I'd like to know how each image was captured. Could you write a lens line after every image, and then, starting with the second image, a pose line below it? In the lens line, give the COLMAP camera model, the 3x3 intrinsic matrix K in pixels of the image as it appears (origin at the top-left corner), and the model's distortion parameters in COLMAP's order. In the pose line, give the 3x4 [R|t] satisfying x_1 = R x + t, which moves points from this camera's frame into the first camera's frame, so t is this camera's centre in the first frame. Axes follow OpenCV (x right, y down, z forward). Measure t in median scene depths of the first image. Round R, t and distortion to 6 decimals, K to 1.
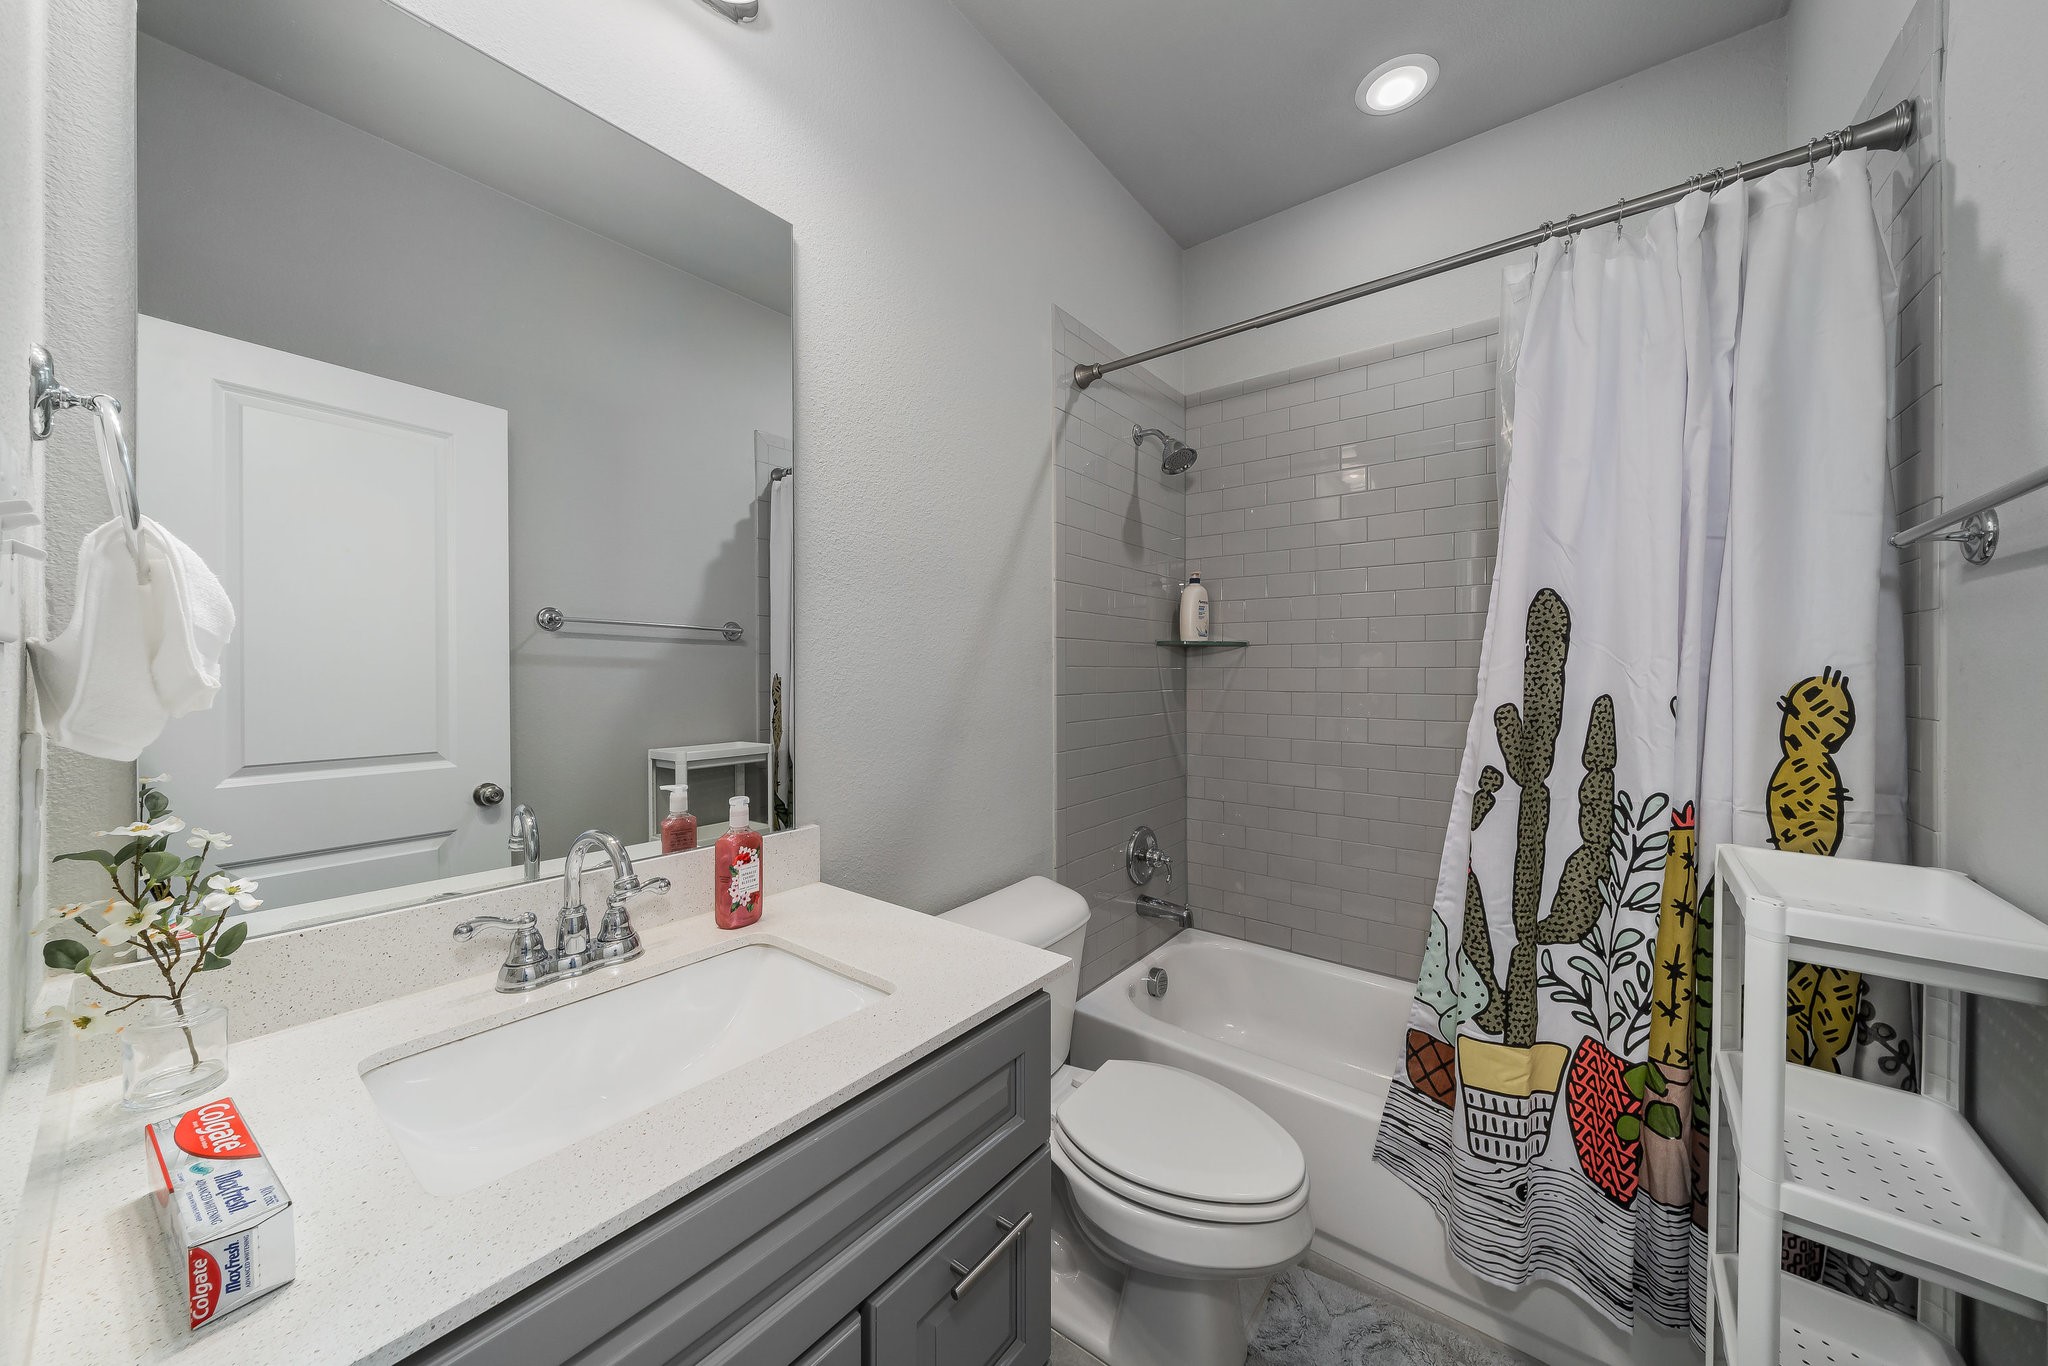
lens RADIAL K [[703.8, 0, 1019.9], [0, 703.8, 683.1], [0, 0, 1]] dist [-0.006537, -0.000013]
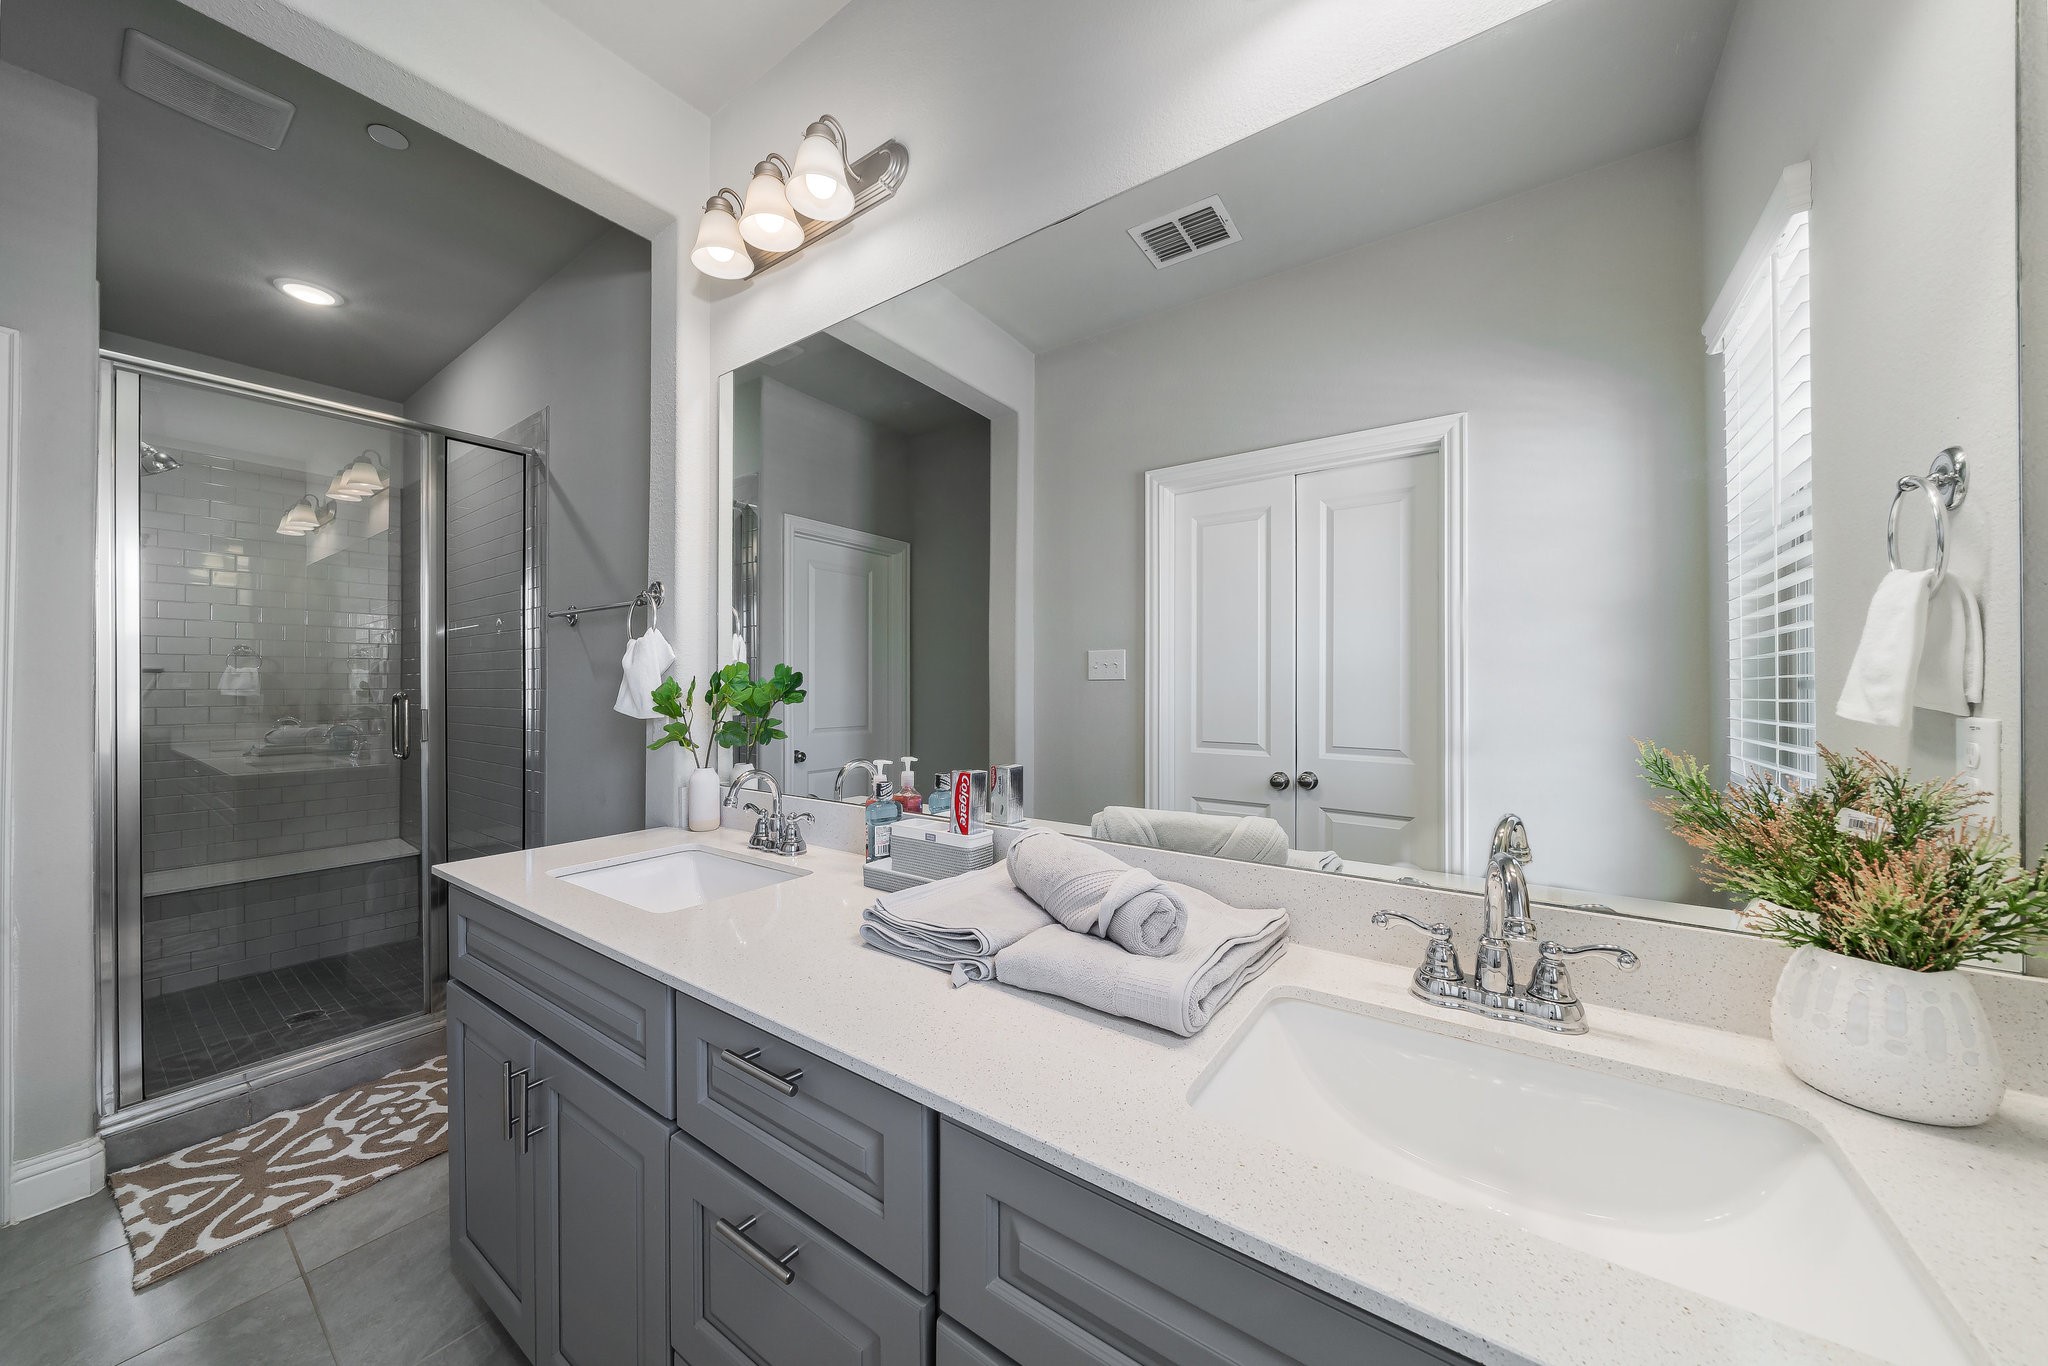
lens RADIAL K [[701.9, 0, 1012.0], [0, 701.9, 691.1], [0, 0, 1]] dist [-0.000376, 0.000006]
pose [[0.048305, 0.002320, -0.998830, 0.254260], [-0.011726, 0.999930, 0.001755, 0.010053], [0.998764, 0.011628, 0.048329, 0.375189]]
